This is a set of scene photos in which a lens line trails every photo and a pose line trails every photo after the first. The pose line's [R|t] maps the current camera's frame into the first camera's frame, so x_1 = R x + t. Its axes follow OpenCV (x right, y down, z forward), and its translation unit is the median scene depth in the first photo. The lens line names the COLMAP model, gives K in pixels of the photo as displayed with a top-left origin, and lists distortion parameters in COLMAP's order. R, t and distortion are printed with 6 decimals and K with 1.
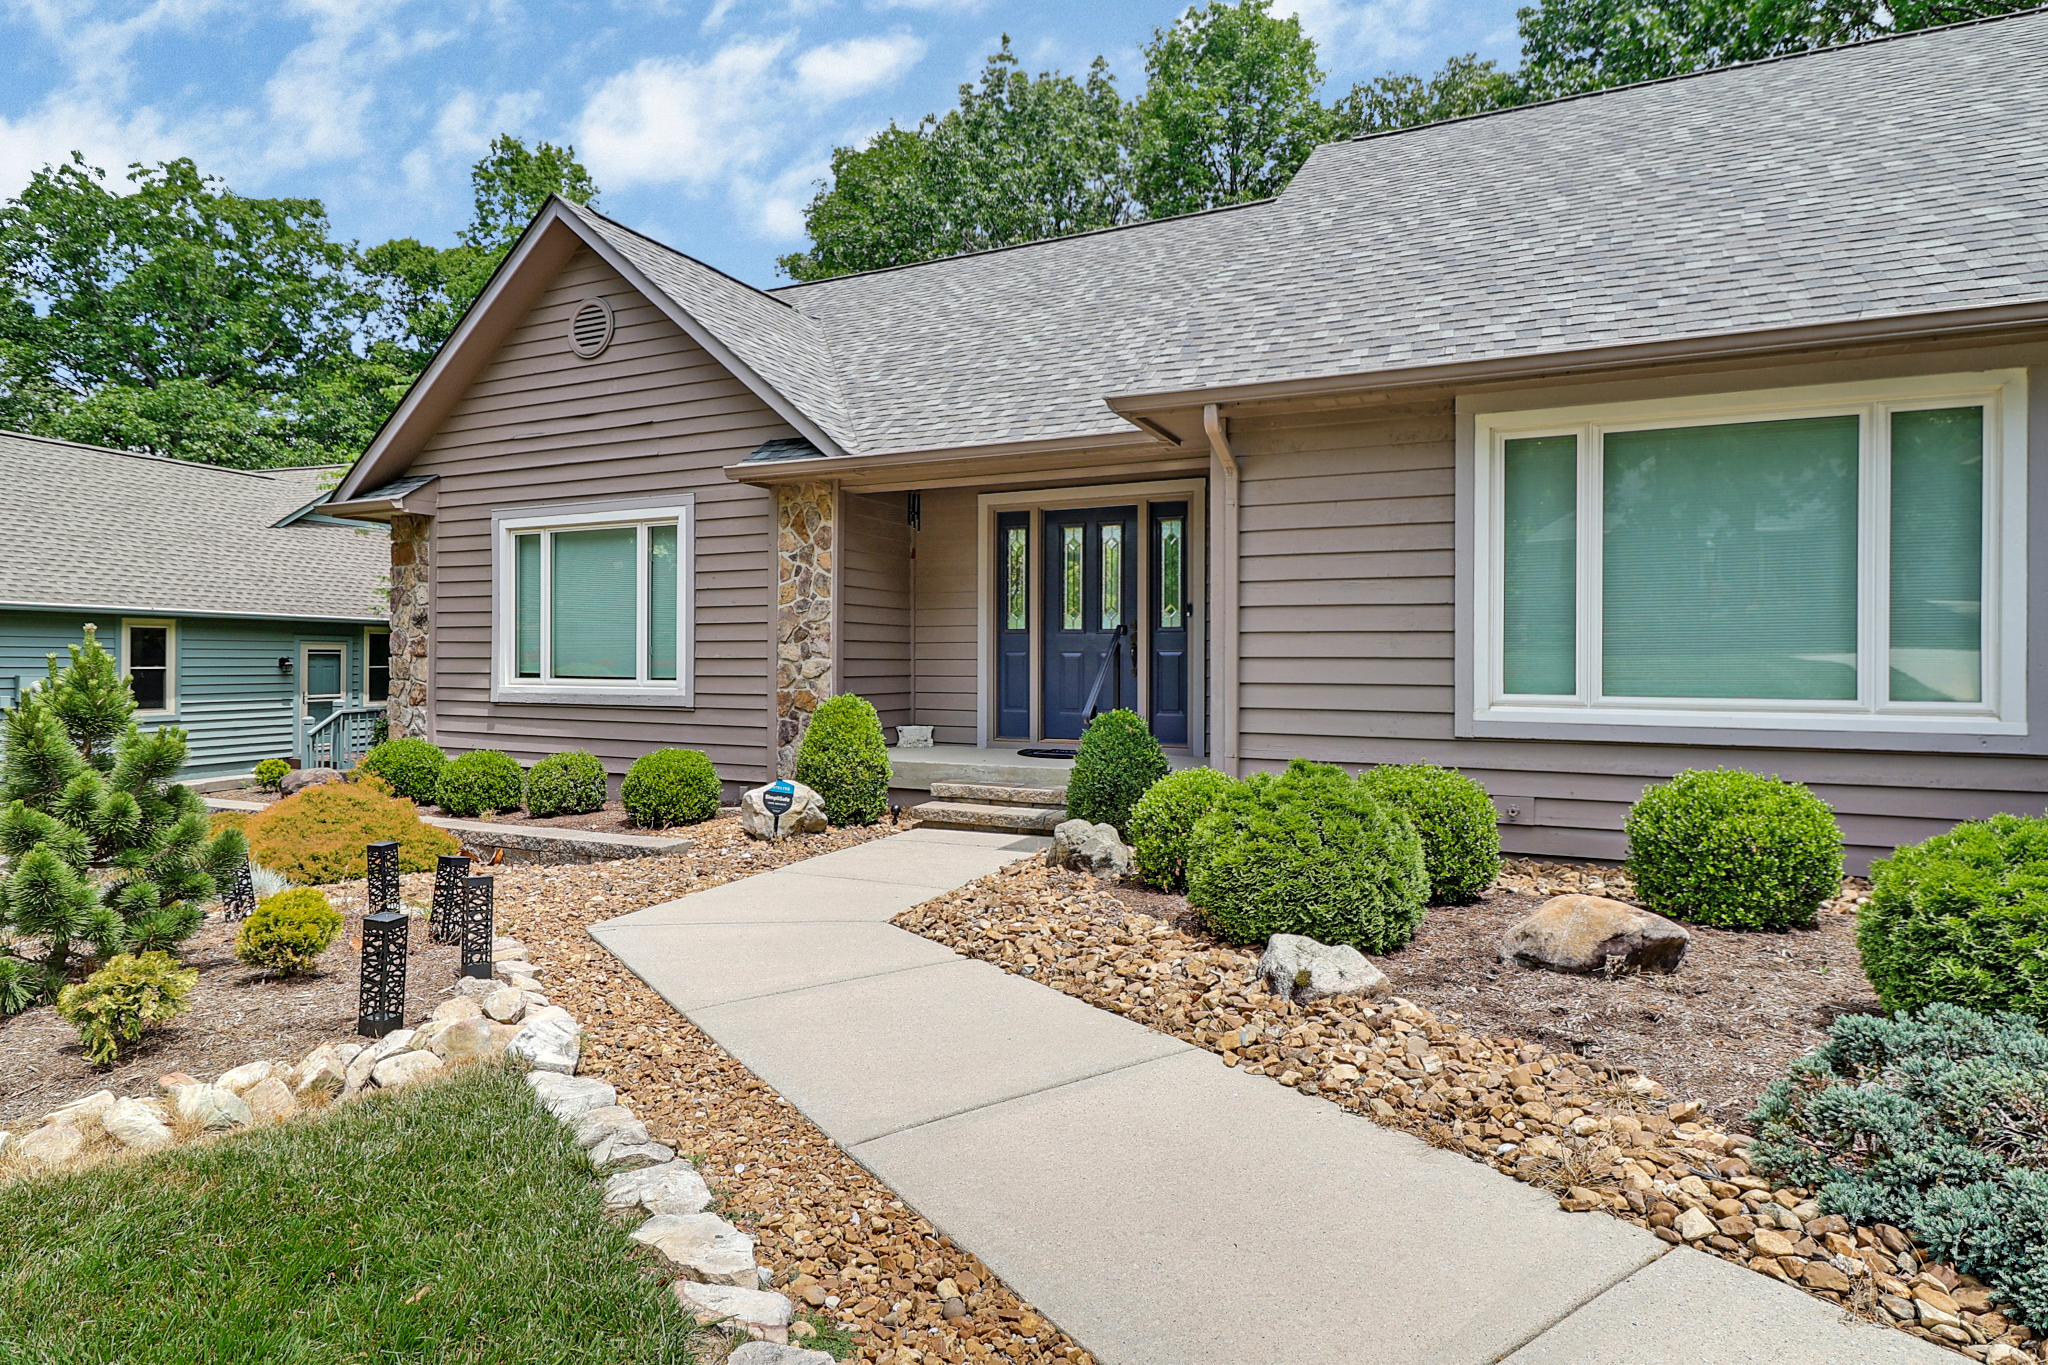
lens RADIAL K [[1079.4, 0, 1021.4], [0, 1079.4, 668.0], [0, 0, 1]] dist [0.002654, 0.000157]
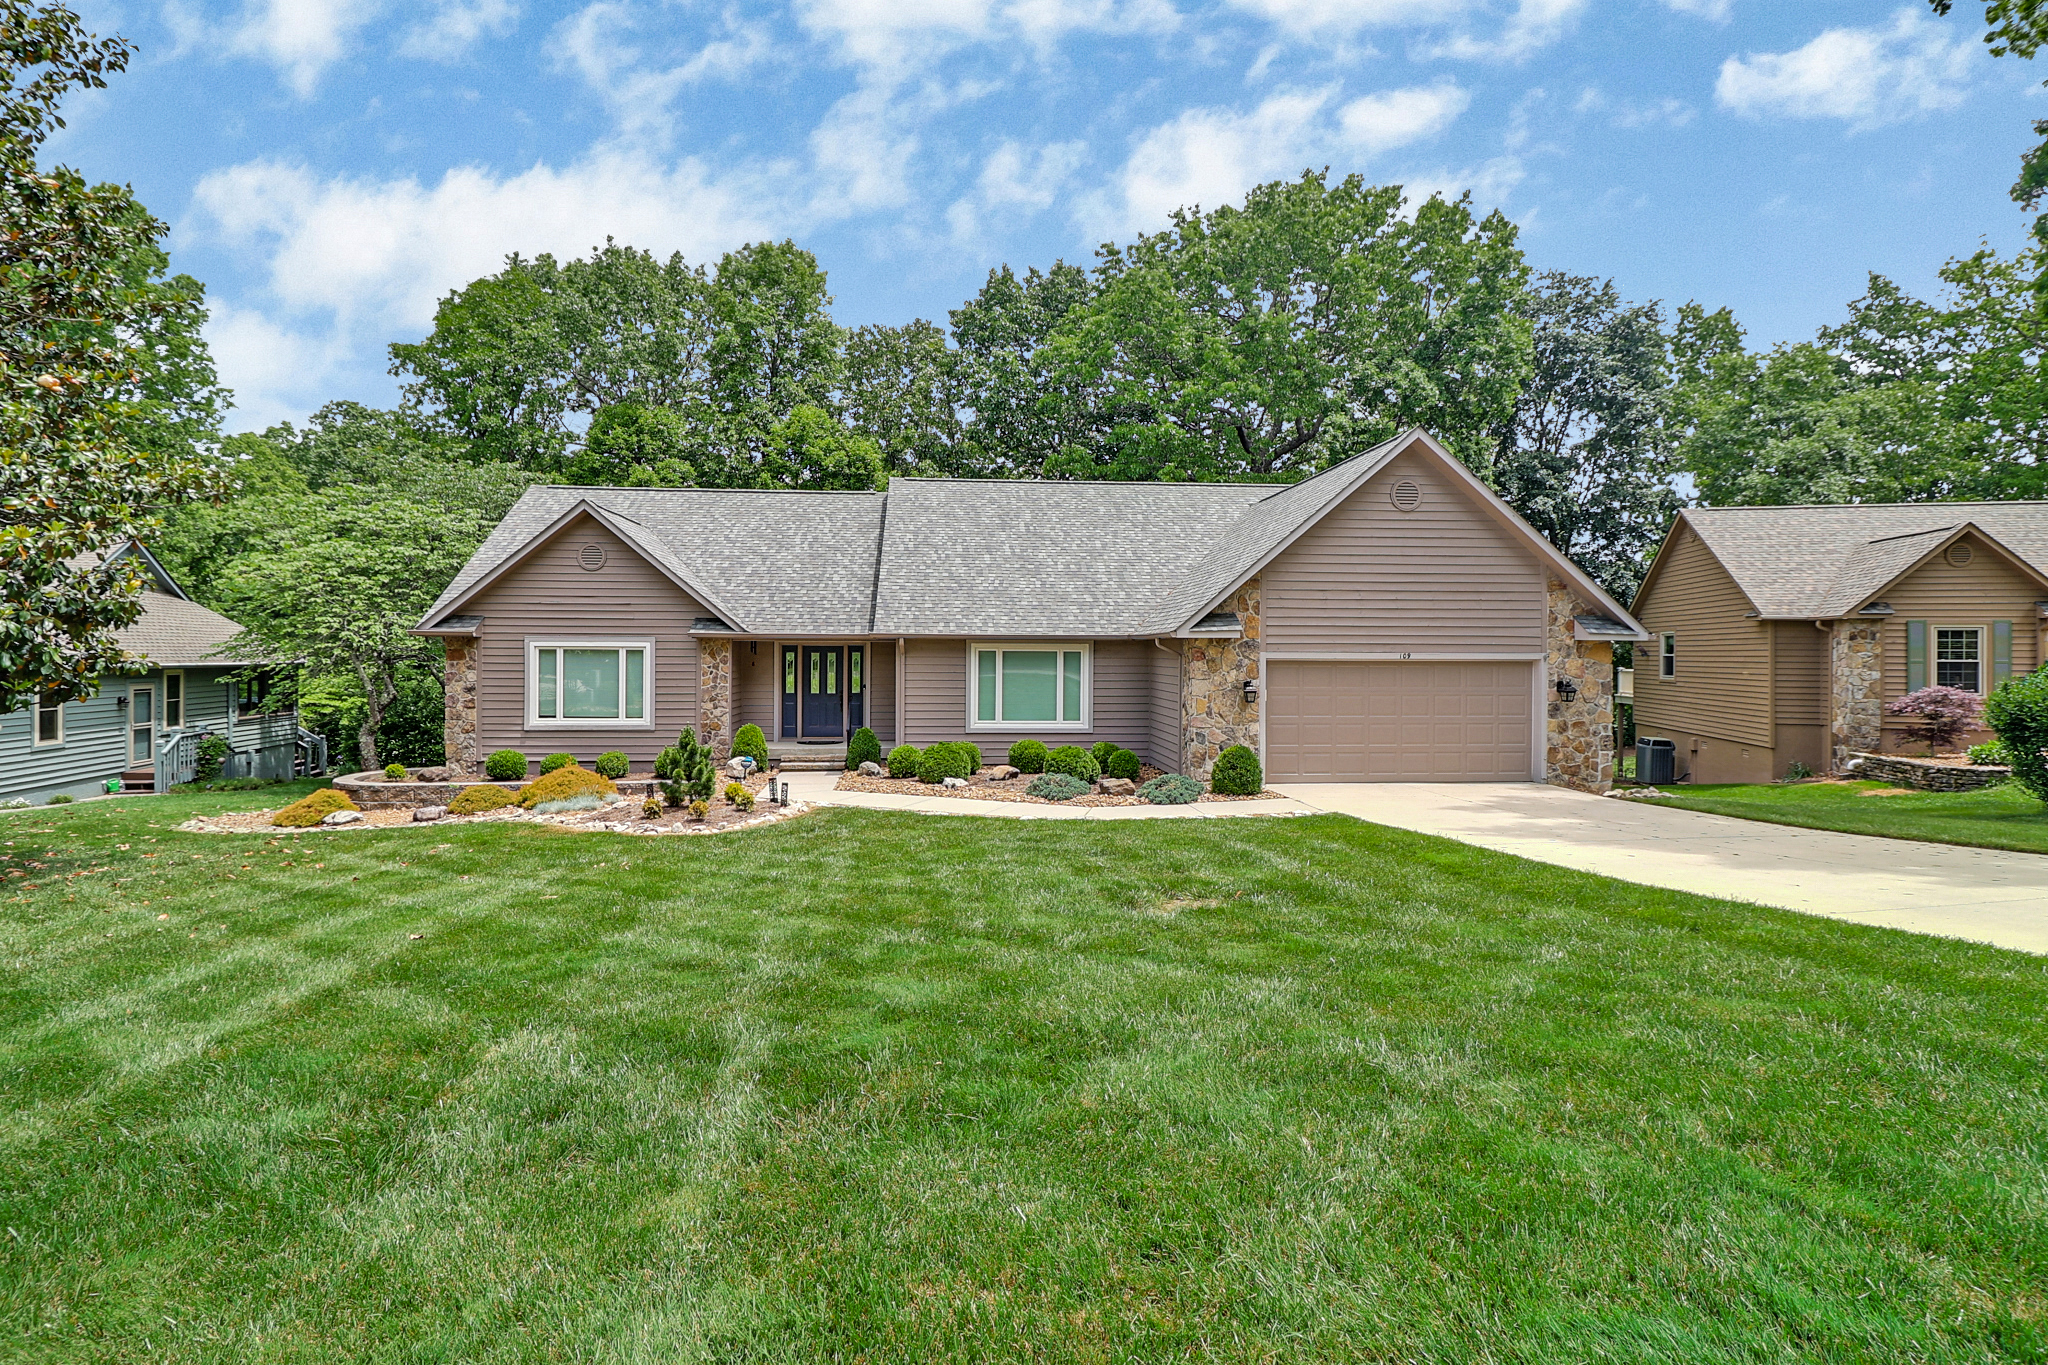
lens RADIAL K [[1044.1, 0, 1024.0], [0, 1044.1, 669.3], [0, 0, 1]] dist [-0.004262, -0.000697]
pose [[0.858852, -0.009360, 0.512138, -0.767122], [-0.000454, 0.999819, 0.019033, -0.135719], [-0.512224, -0.016579, 0.858692, -1.317425]]
